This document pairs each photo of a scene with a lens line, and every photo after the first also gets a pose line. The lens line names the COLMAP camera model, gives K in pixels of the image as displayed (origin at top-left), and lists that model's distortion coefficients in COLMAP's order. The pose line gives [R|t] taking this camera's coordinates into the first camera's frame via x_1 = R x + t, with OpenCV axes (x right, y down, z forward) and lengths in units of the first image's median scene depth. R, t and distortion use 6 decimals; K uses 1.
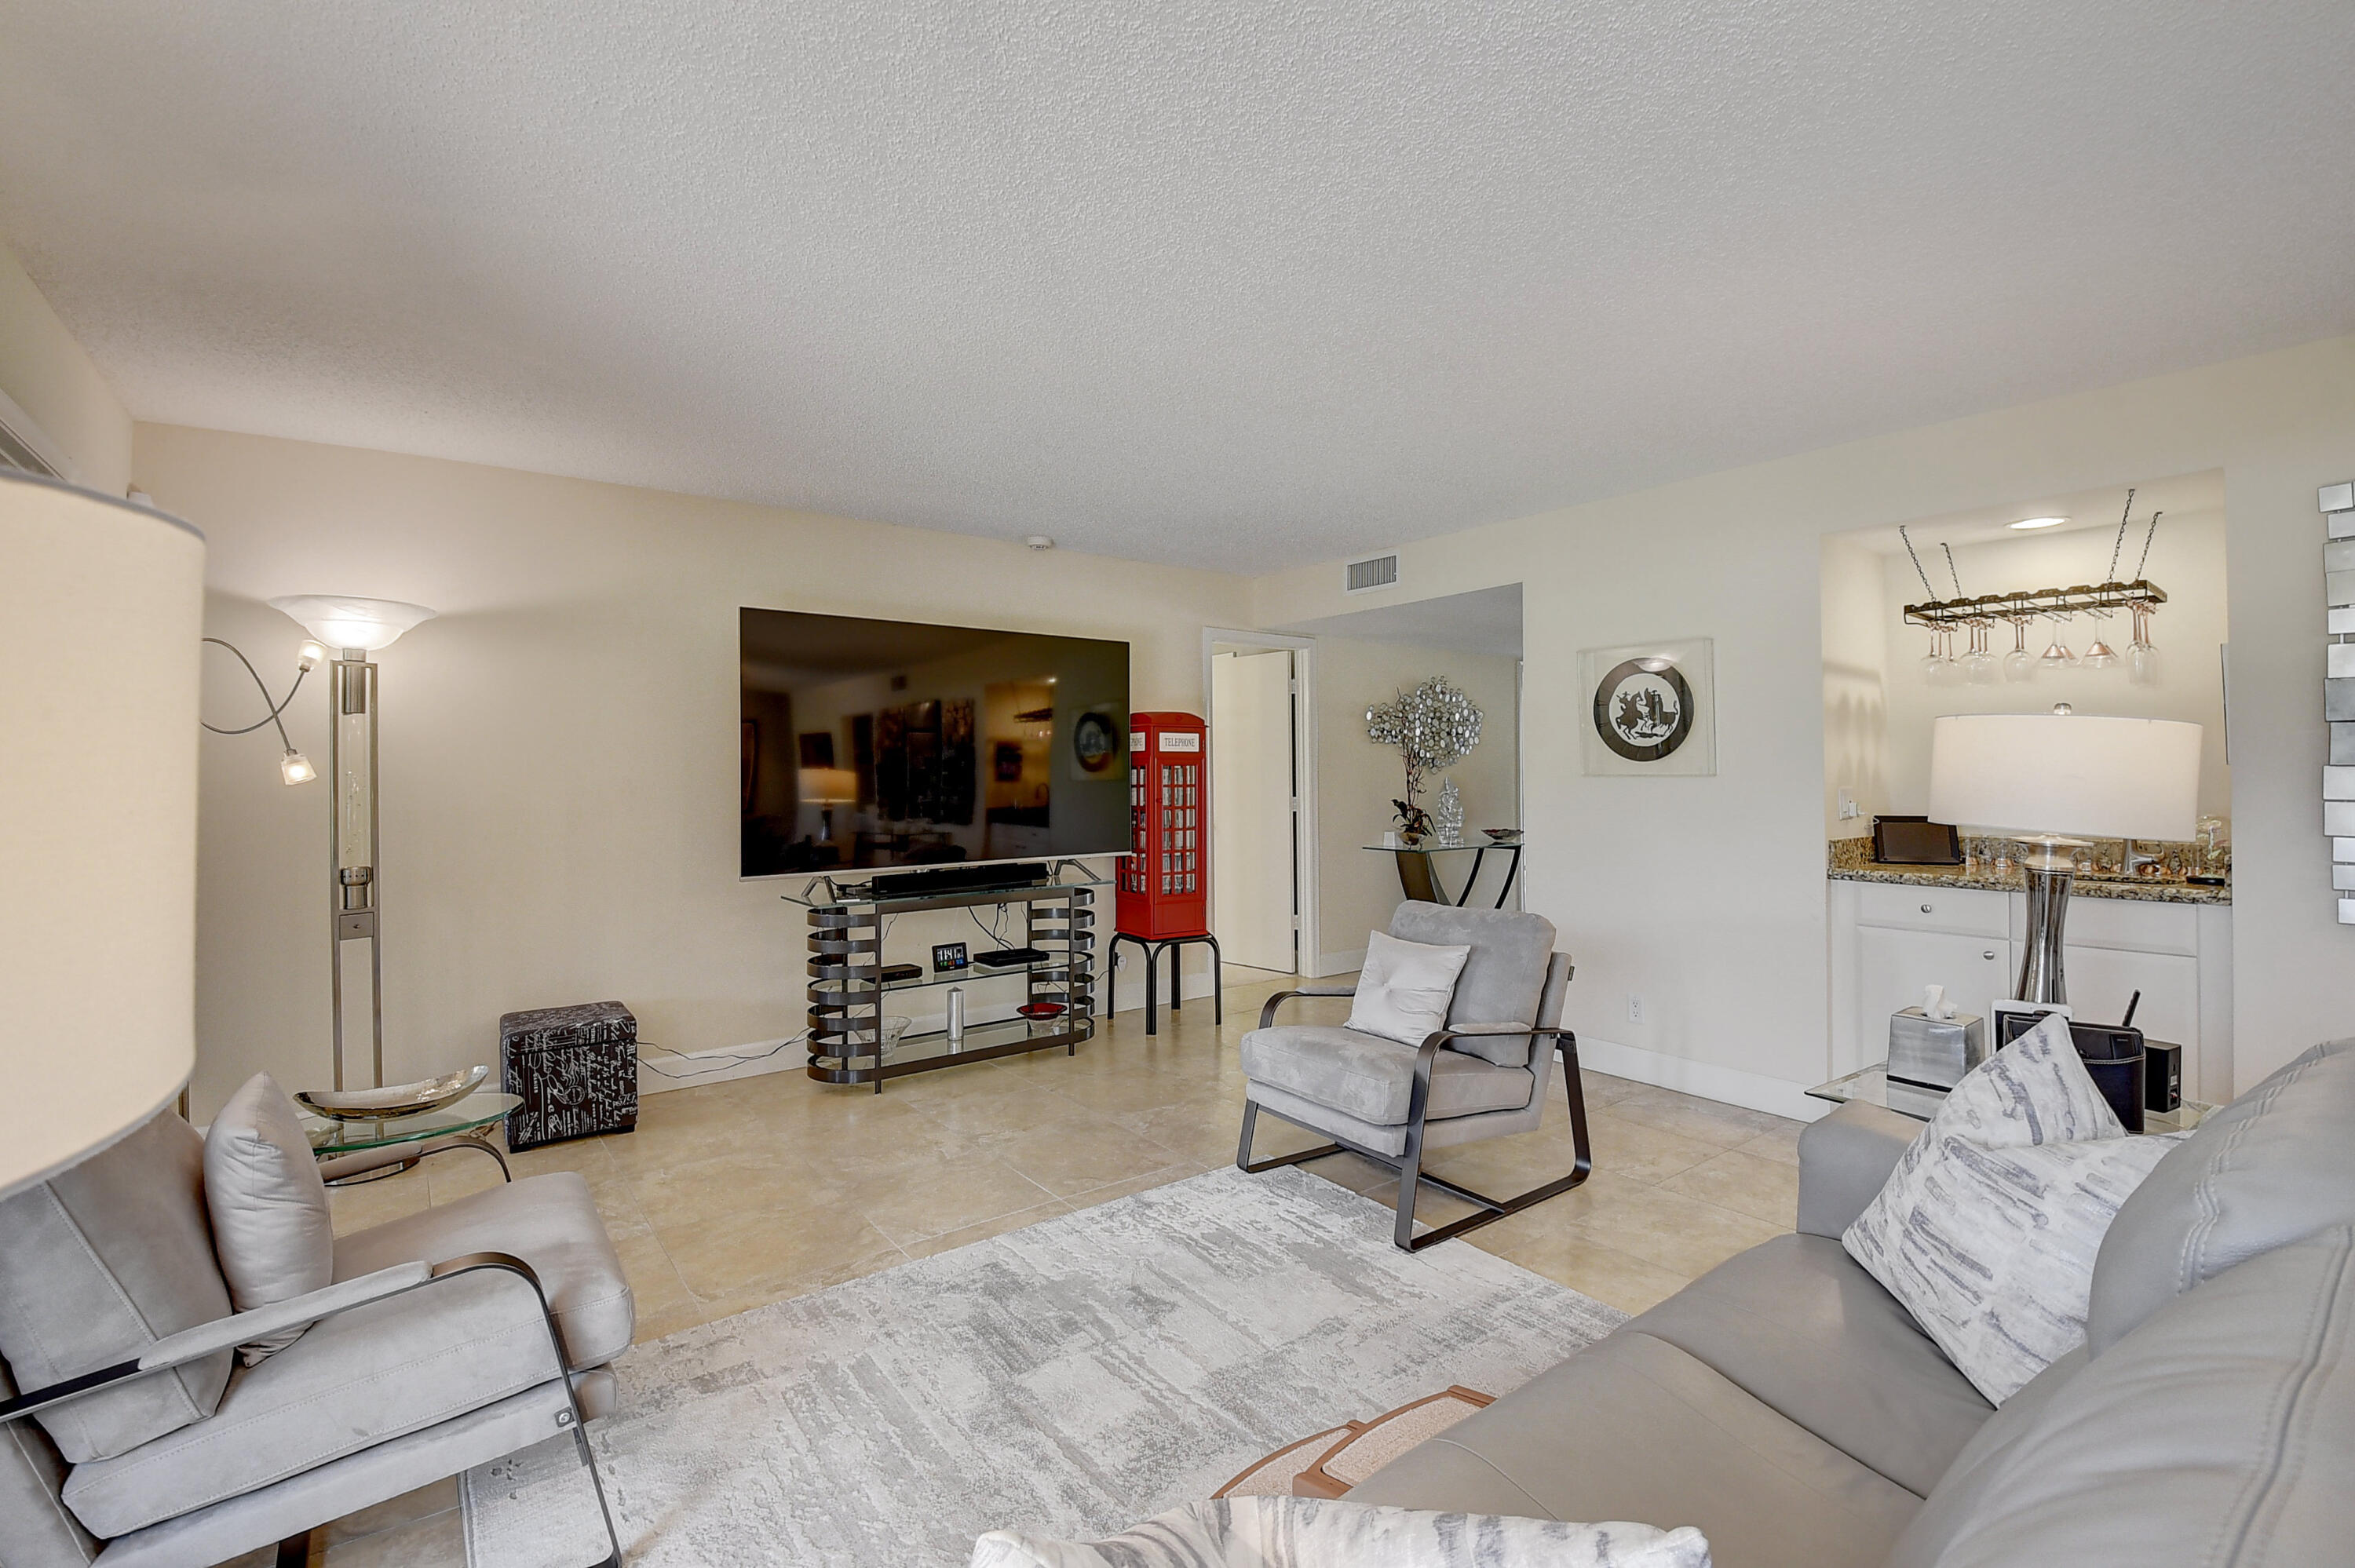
lens RADIAL K [[1035.4, 0, 1187.5], [0, 1035.4, 767.1], [0, 0, 1]] dist [-0.008515, -0.012575]
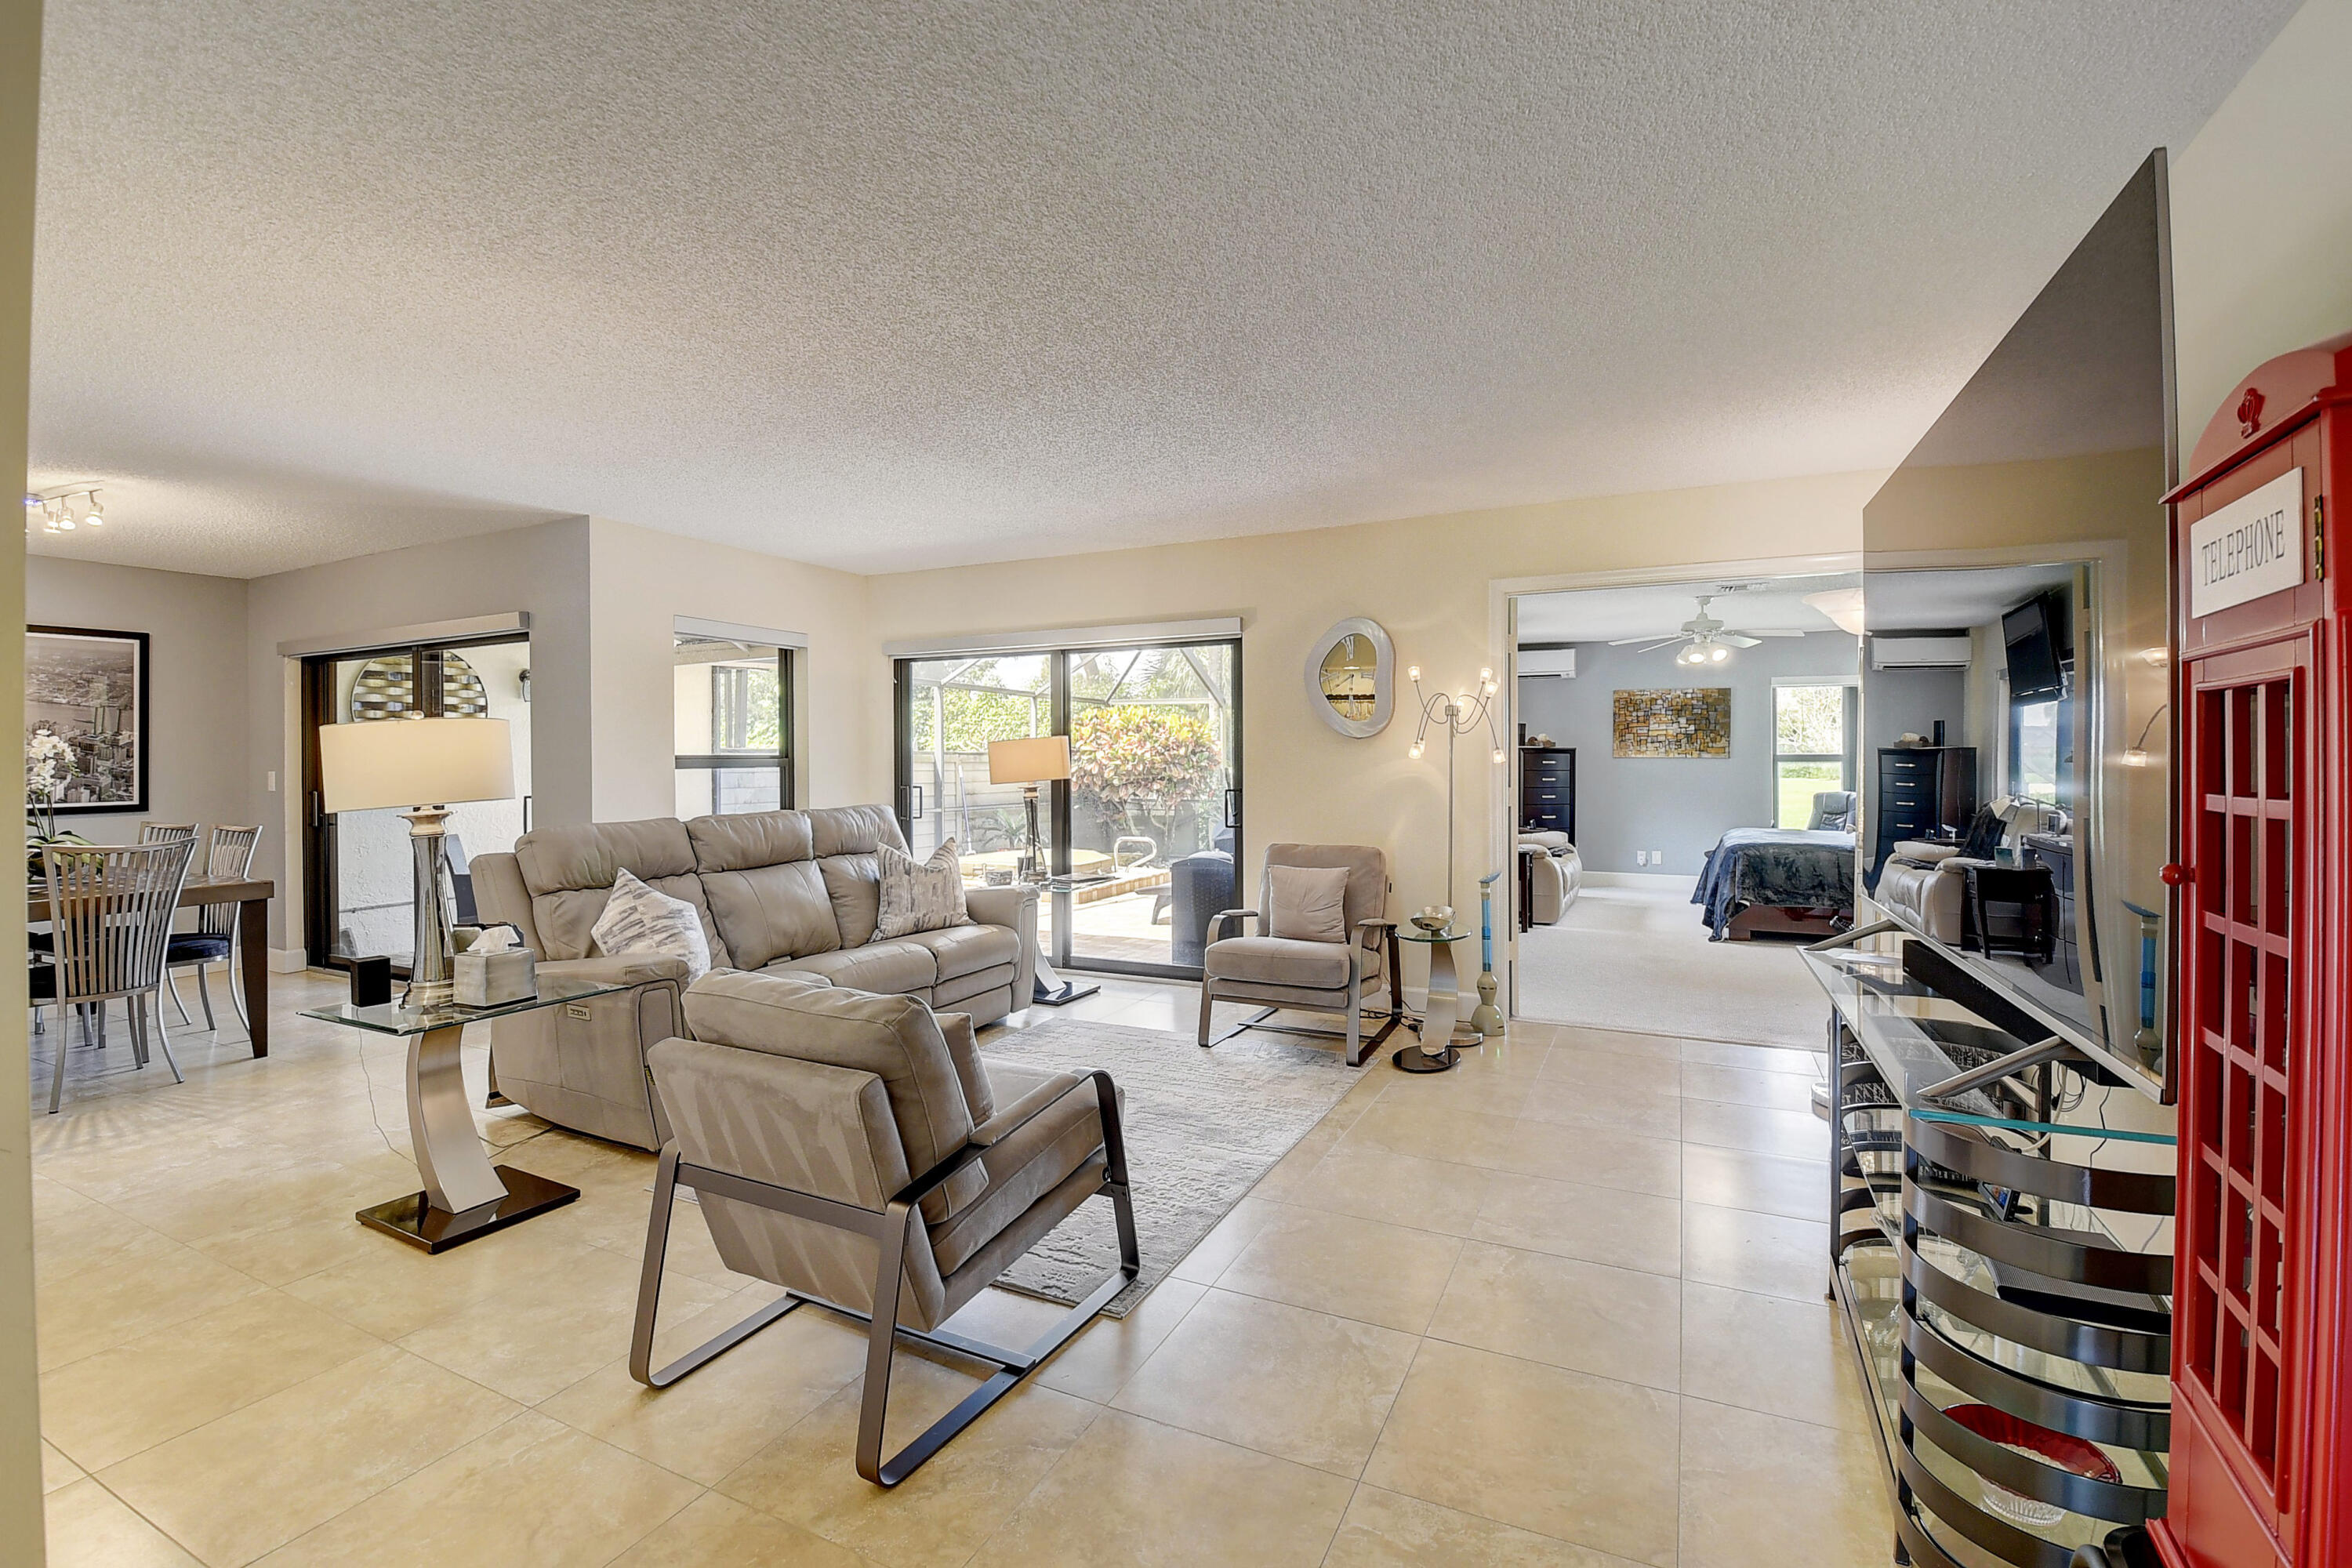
lens RADIAL K [[1034.2, 0, 1161.7], [0, 1034.2, 760.7], [0, 0, 1]] dist [-0.008515, -0.012575]
pose [[-0.900485, 0.012026, -0.434721, 0.283905], [0.011799, 0.999925, 0.003221, 0.006023], [0.434728, -0.002229, -0.900559, 1.335701]]
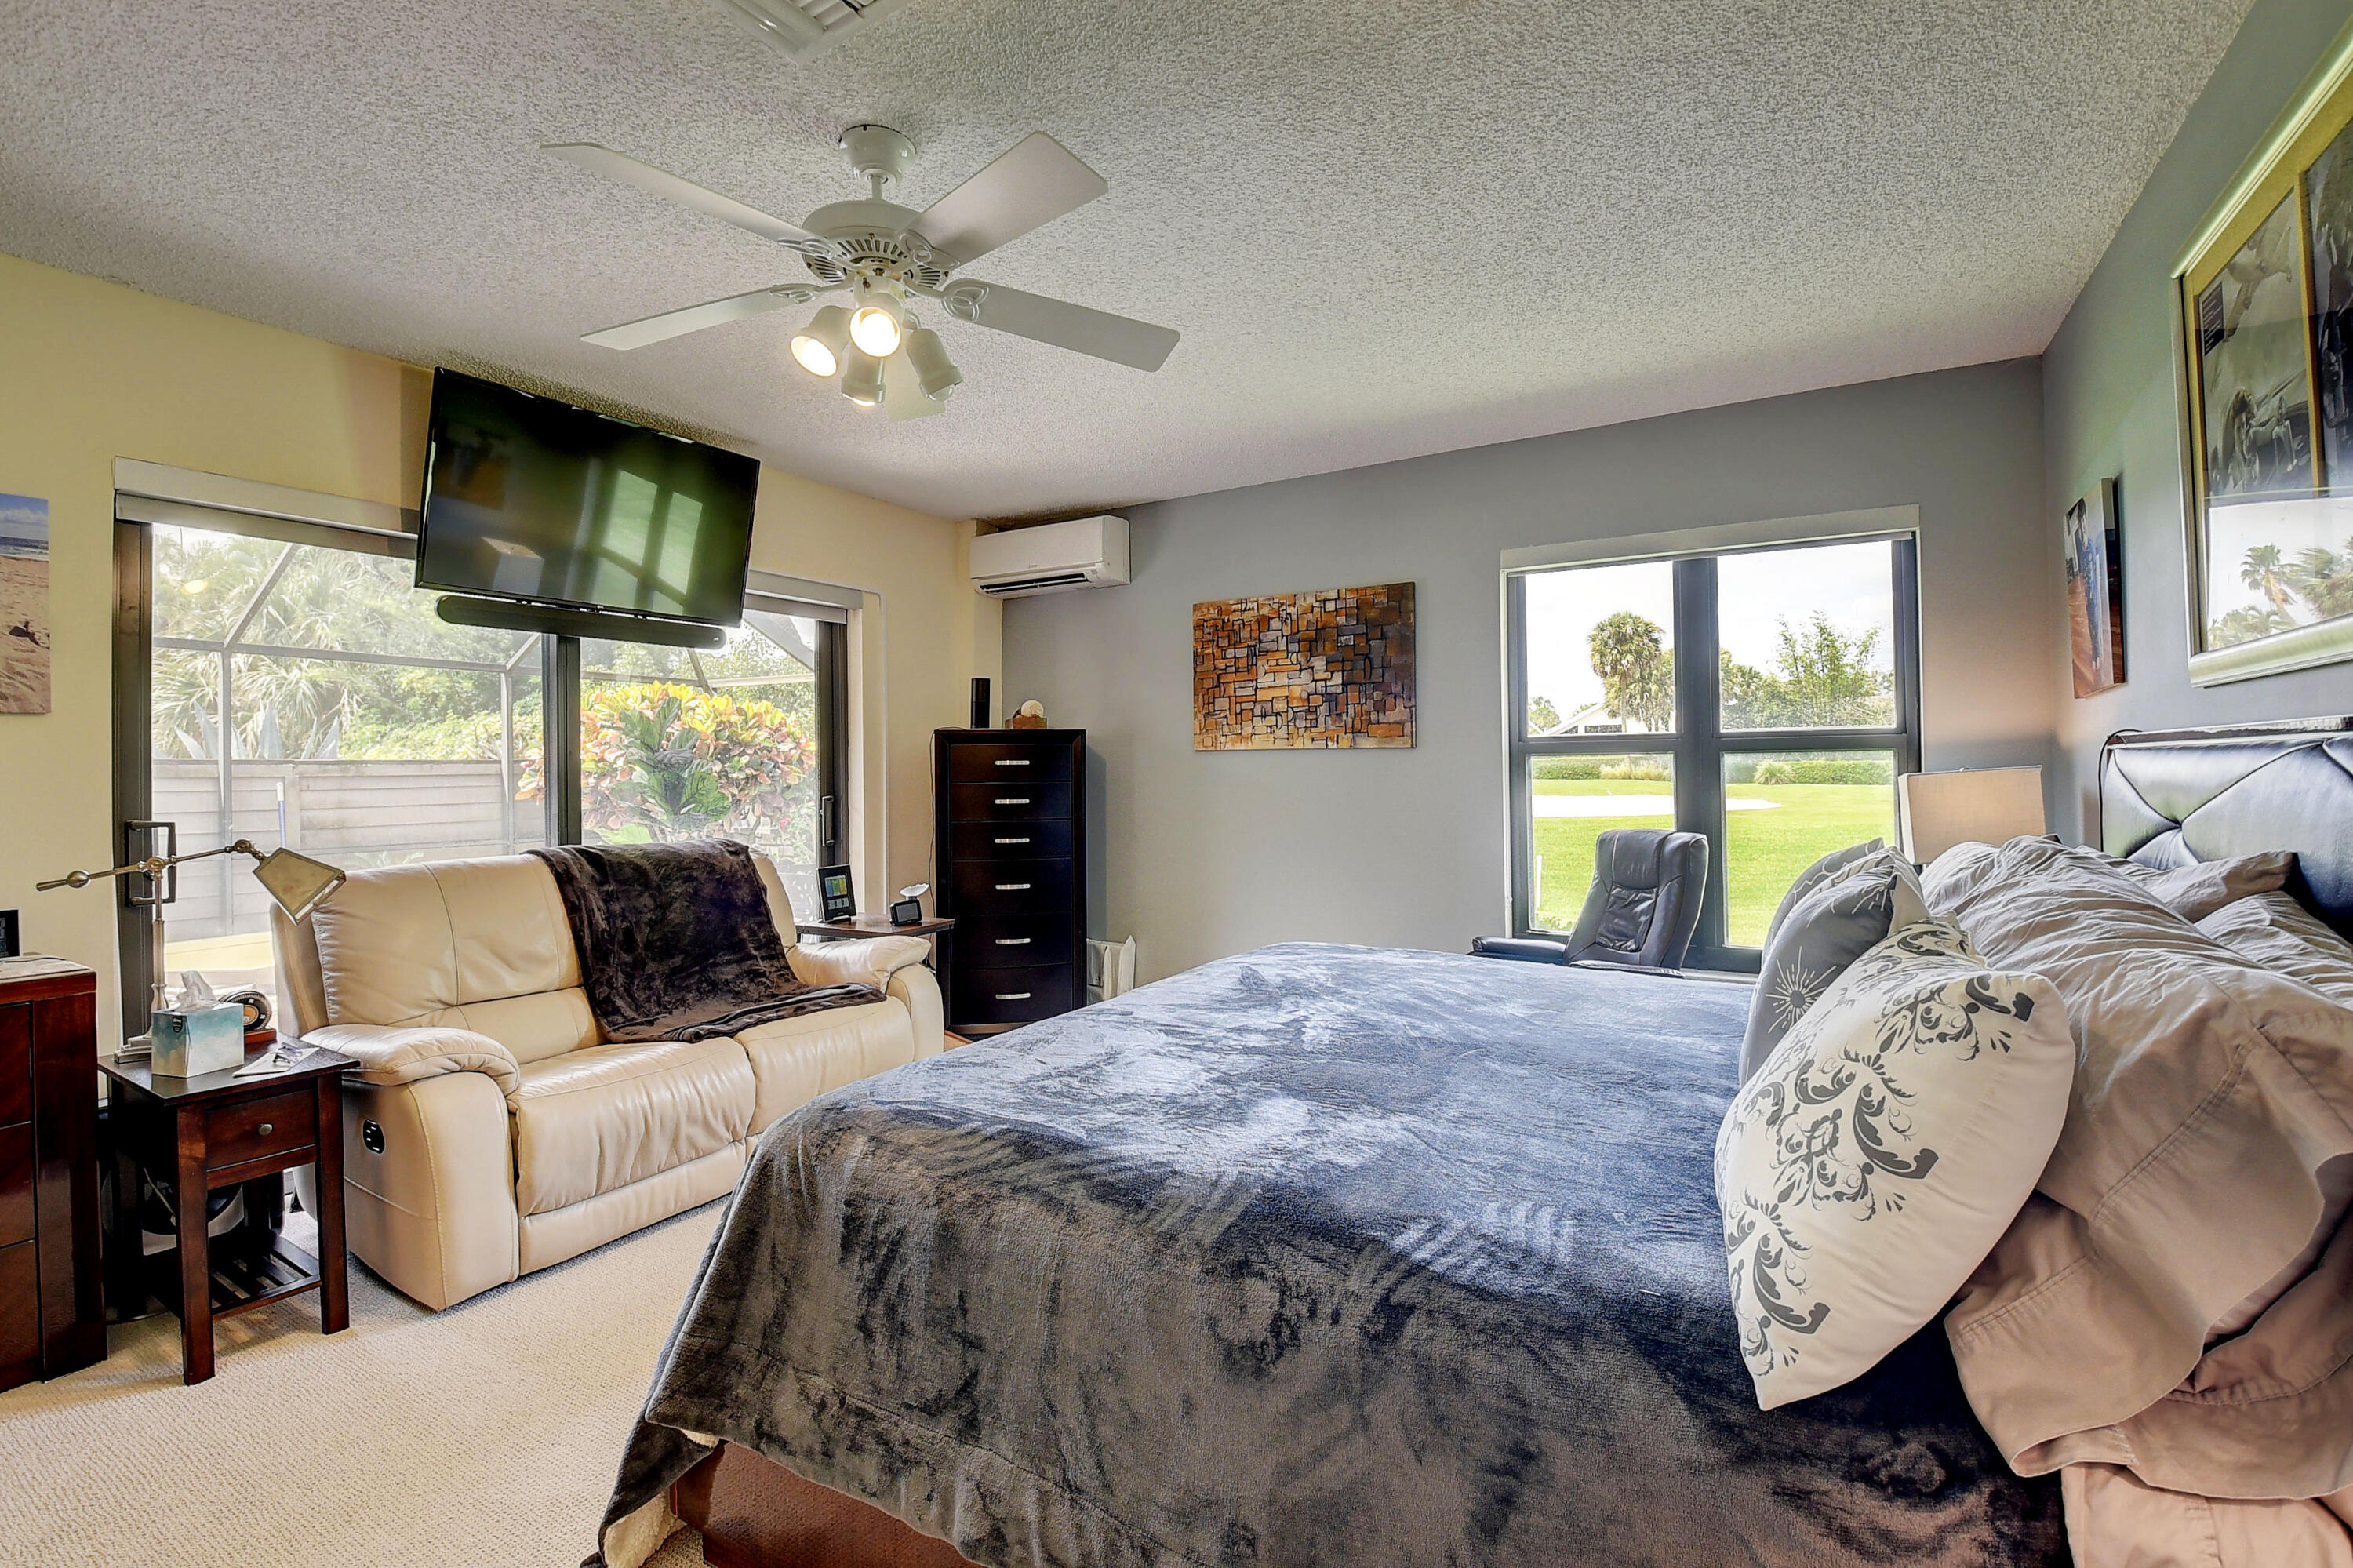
lens RADIAL K [[1034.7, 0, 1189.5], [0, 1034.7, 762.6], [0, 0, 1]] dist [-0.008515, -0.012575]
pose [[-0.927120, 0.021877, -0.374125, -1.331234], [0.026373, 0.999628, -0.006904, 0.039117], [0.373835, -0.016268, -0.927353, 0.627295]]
